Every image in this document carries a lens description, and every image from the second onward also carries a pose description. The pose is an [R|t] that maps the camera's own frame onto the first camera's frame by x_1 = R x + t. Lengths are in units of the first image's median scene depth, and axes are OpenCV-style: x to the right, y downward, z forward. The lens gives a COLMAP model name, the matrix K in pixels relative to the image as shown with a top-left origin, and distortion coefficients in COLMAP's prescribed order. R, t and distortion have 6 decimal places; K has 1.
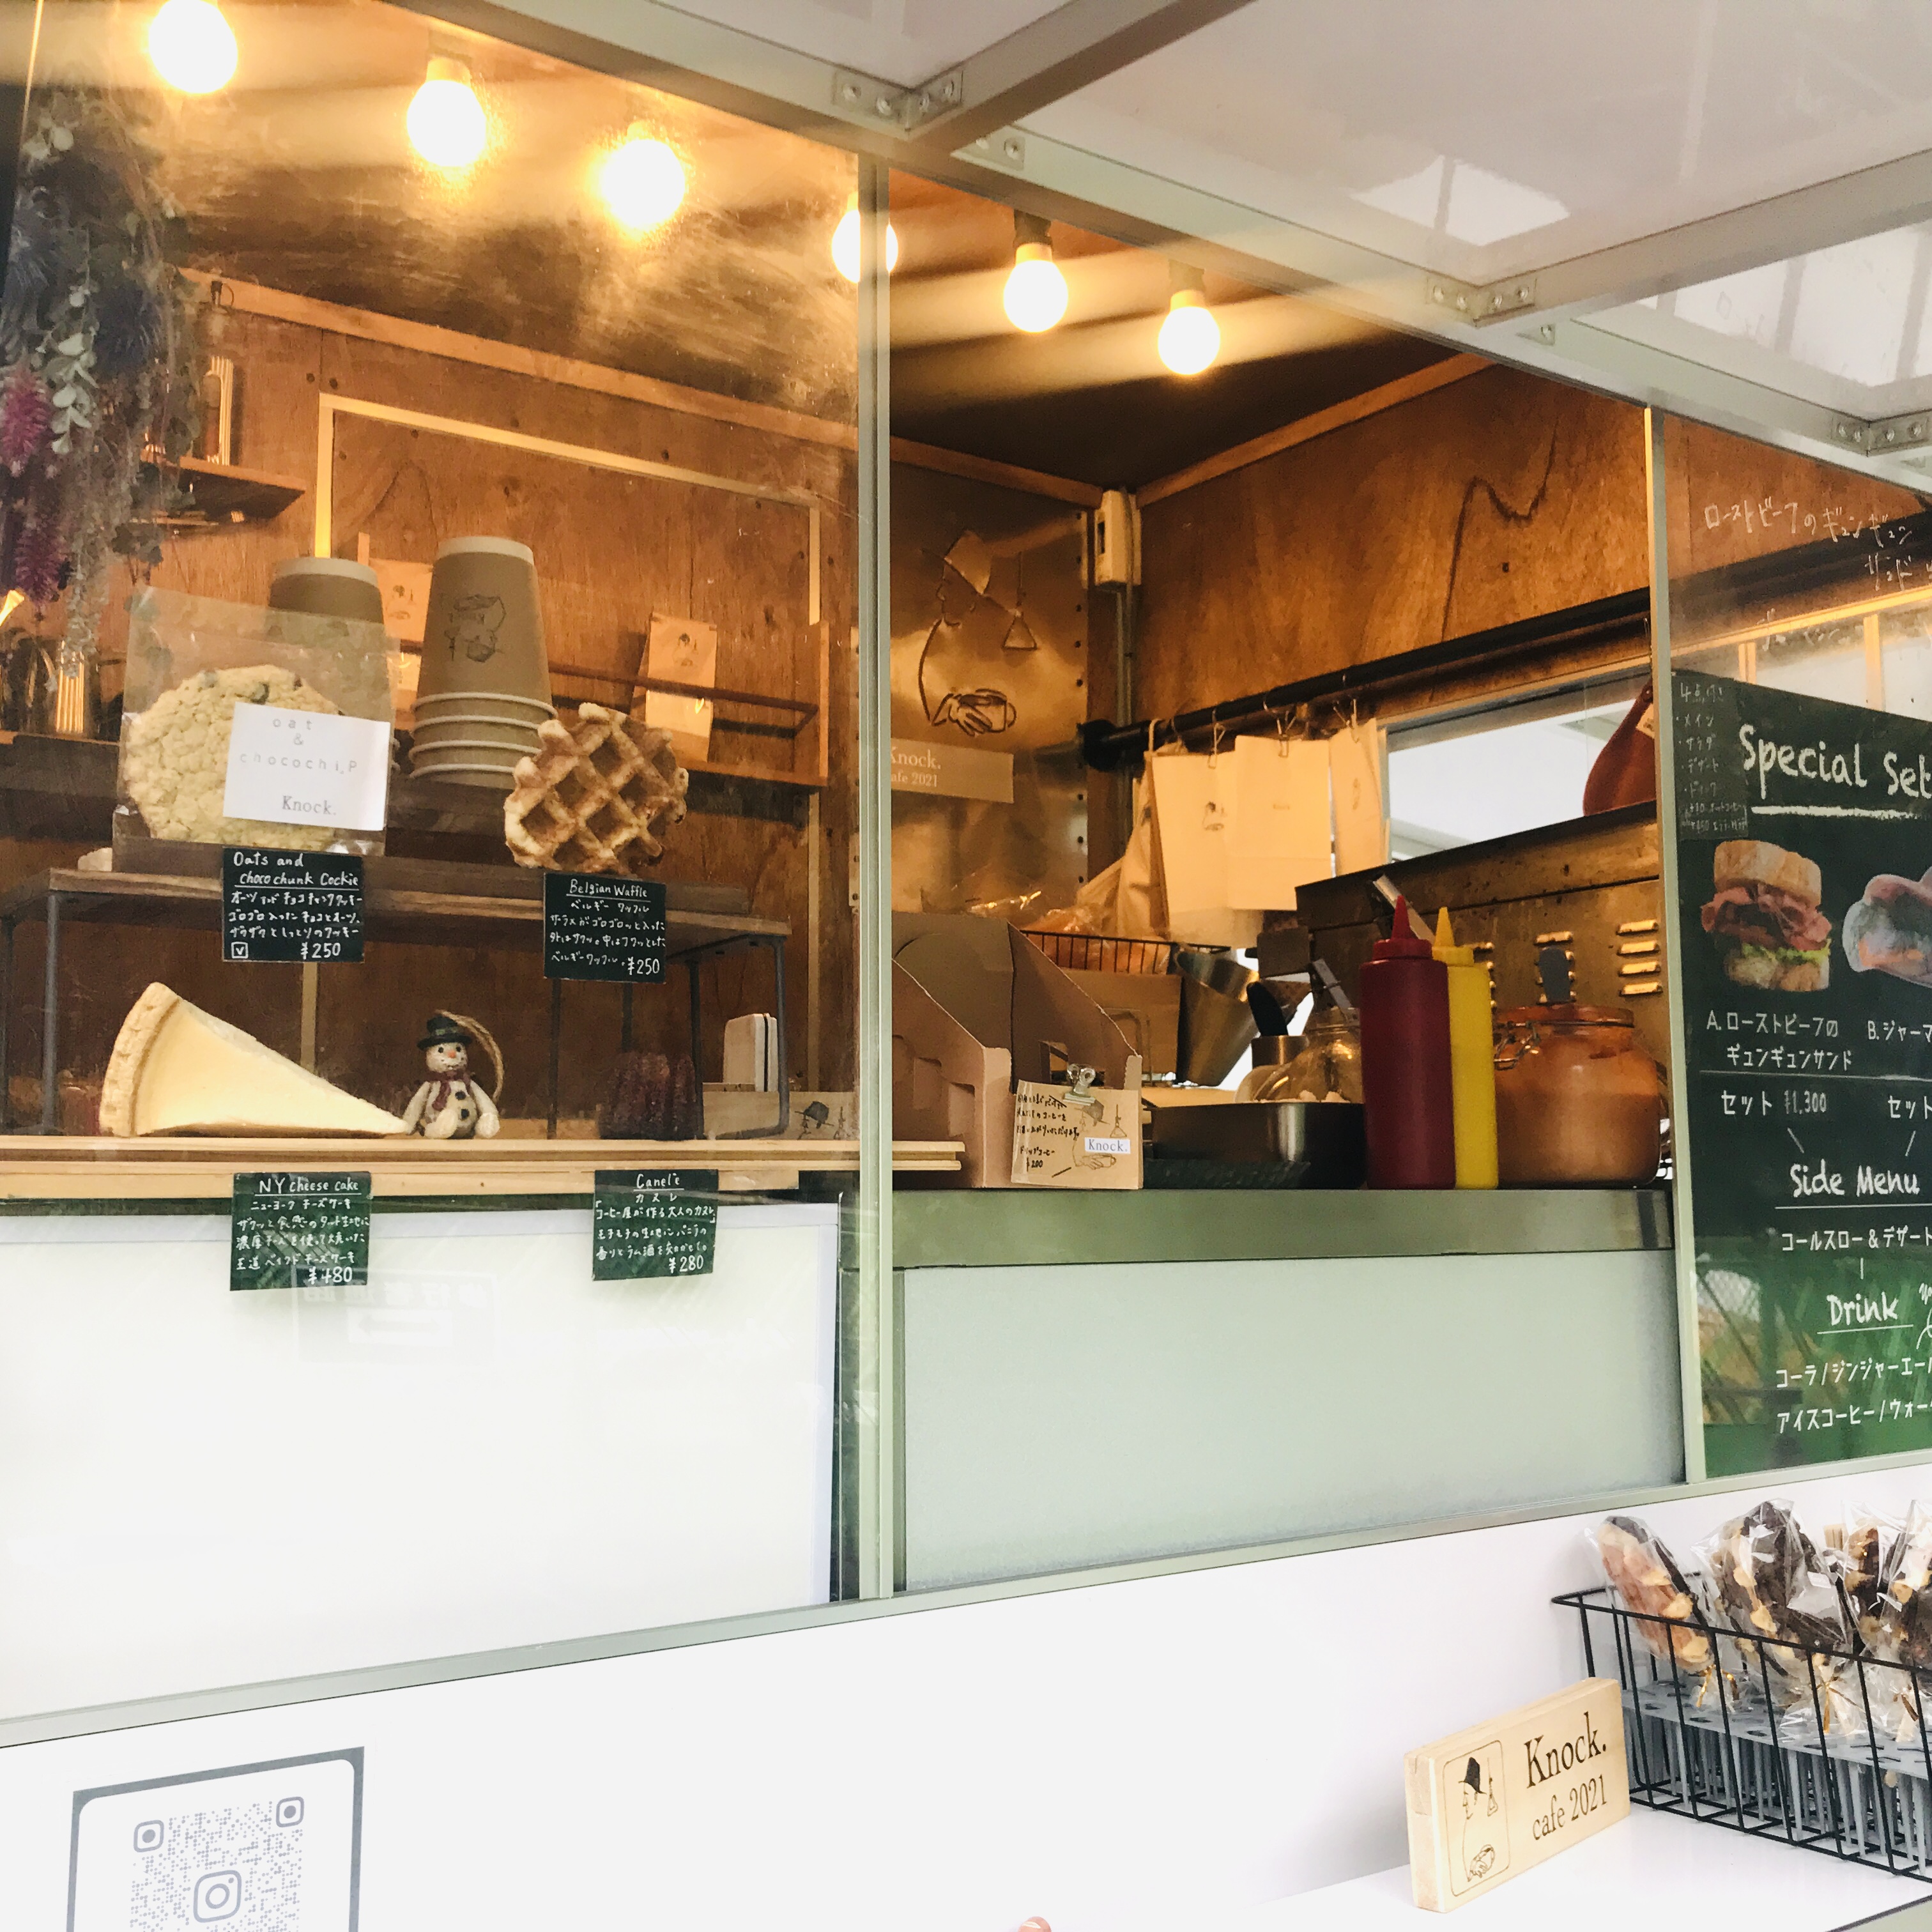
lens RADIAL K [[2135.2, 0, 970.4], [0, 2135.2, 970.5], [0, 0, 1]] dist [-0.000414, 0.000000]
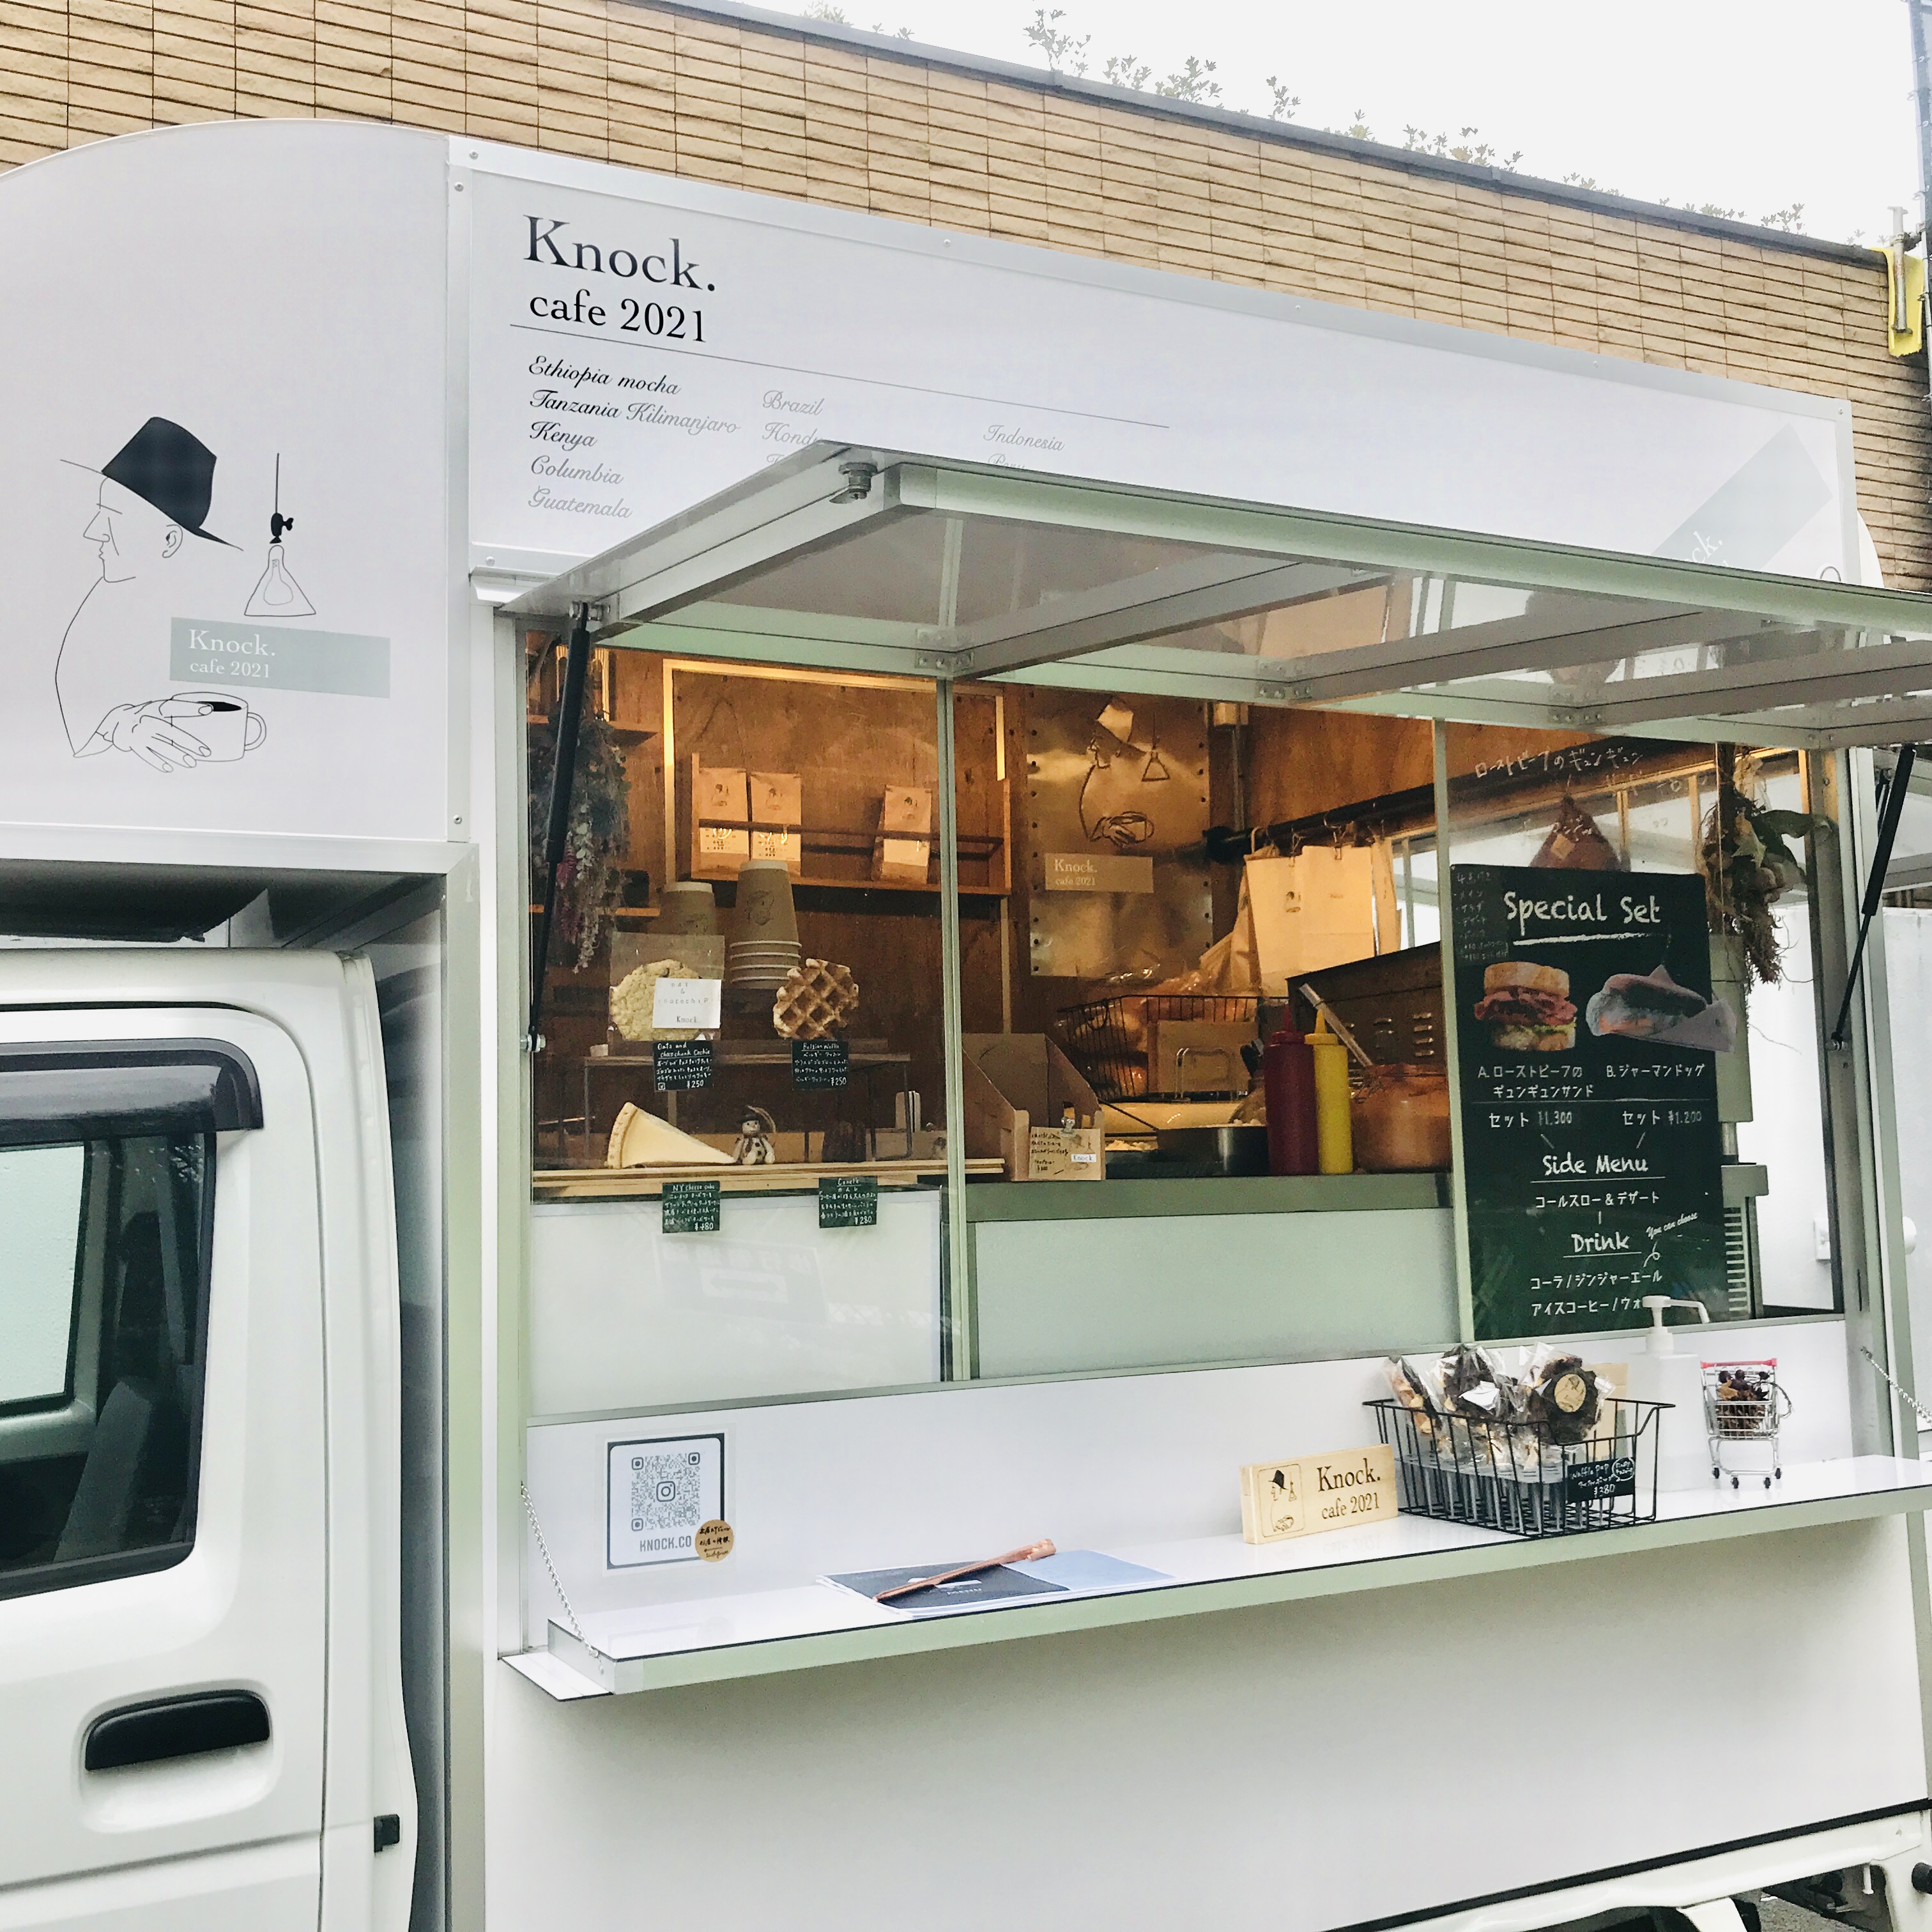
lens RADIAL K [[2135.2, 0, 963.8], [0, 2135.2, 961.3], [0, 0, 1]] dist [-0.000414, 0.000000]
pose [[0.988359, -0.031073, -0.148936, 0.200160], [0.032283, 0.999462, 0.005715, -0.089218], [0.148678, -0.010457, 0.988830, -0.748809]]
